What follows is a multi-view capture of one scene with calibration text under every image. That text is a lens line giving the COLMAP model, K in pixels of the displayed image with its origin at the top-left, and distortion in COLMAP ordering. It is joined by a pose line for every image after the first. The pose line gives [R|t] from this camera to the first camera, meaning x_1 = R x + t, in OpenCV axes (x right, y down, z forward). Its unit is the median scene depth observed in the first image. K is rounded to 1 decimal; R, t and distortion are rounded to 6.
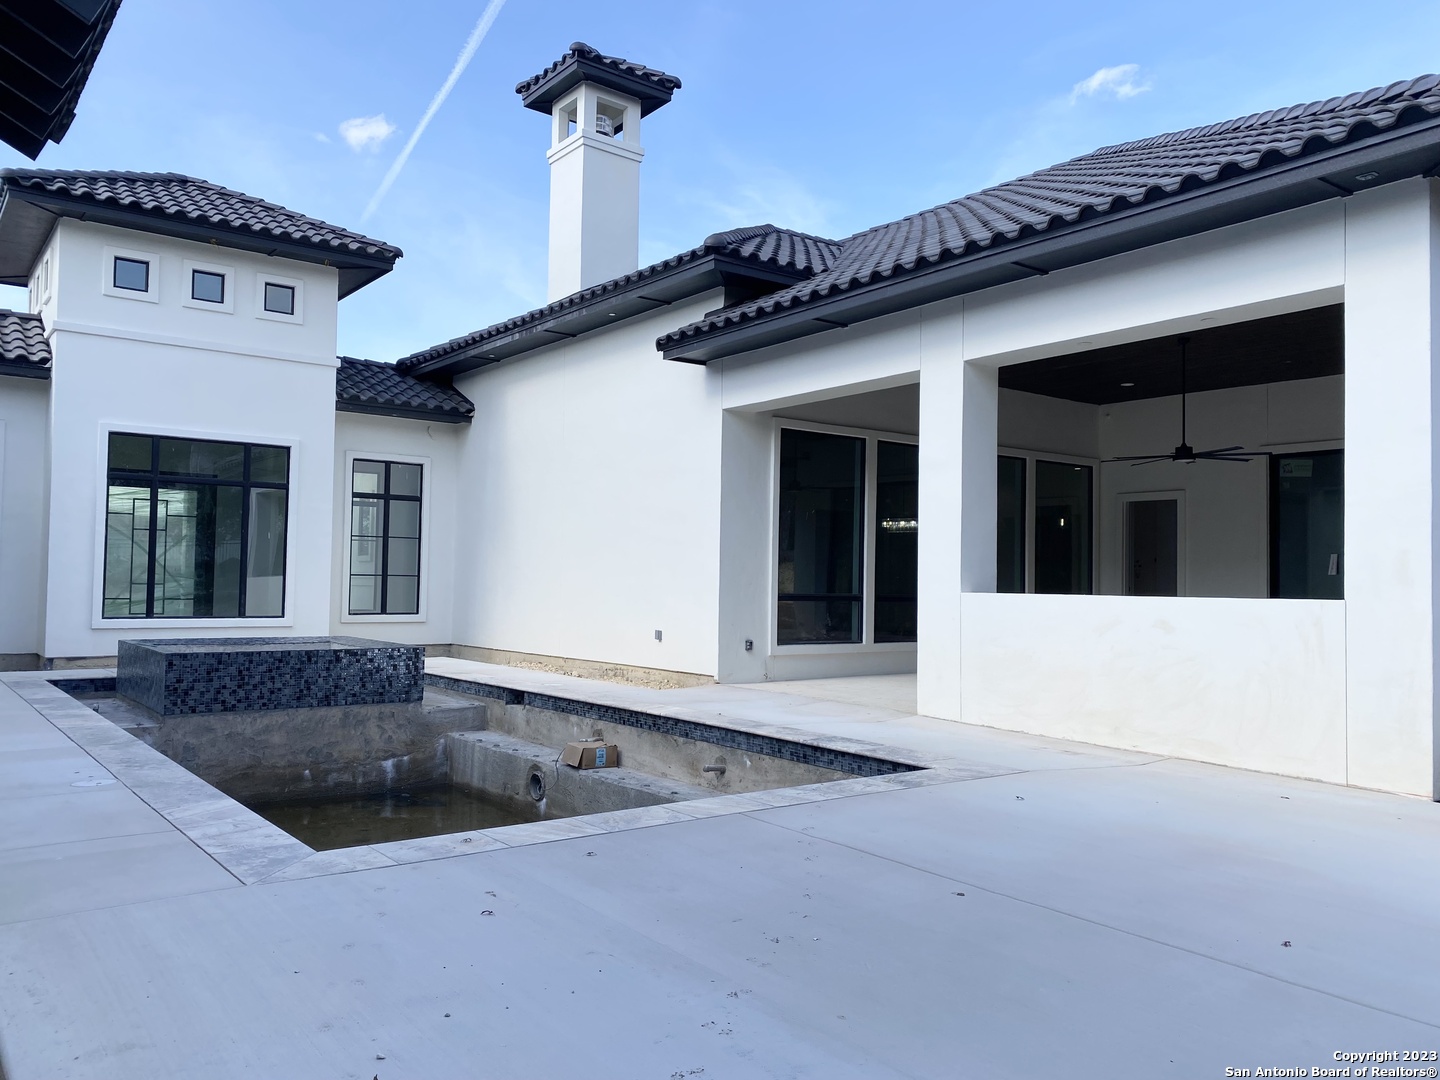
lens RADIAL K [[1098.9, 0, 713.6], [0, 1098.9, 547.7], [0, 0, 1]] dist [0.028094, -0.027674]
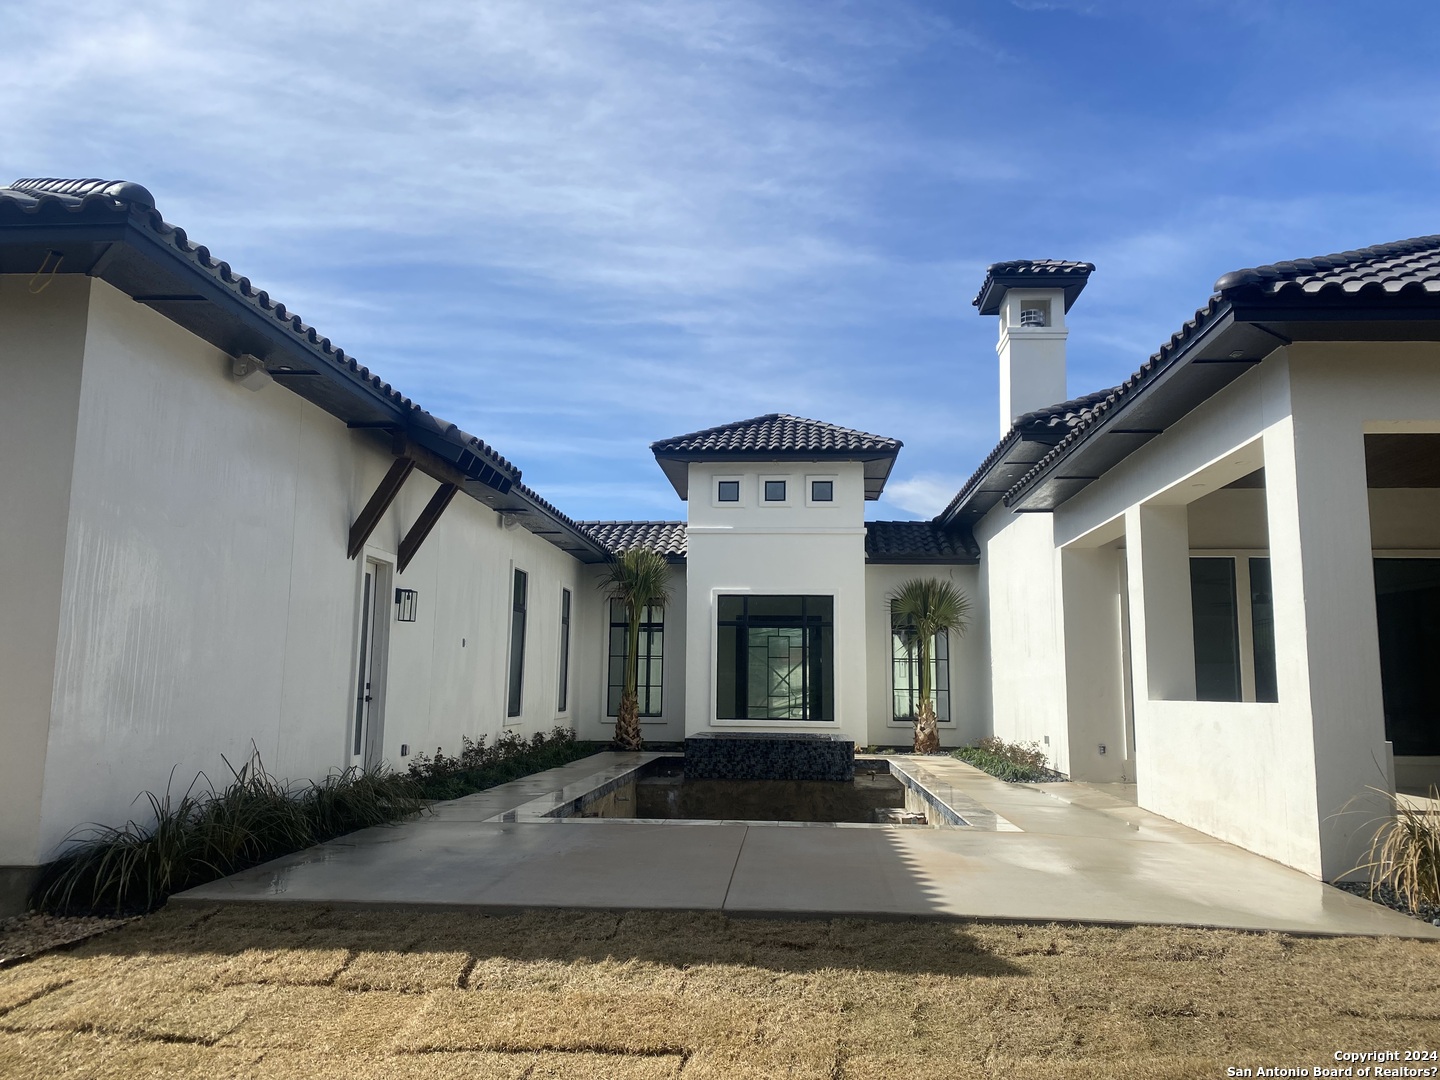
lens RADIAL K [[1098.9, 0, 719.9], [0, 1098.9, 538.1], [0, 0, 1]] dist [0.028094, -0.027674]
pose [[0.741487, -0.098046, -0.663765, 0.570352], [0.021626, 0.992244, -0.122409, 0.003447], [0.670618, 0.076410, 0.737857, -0.150204]]
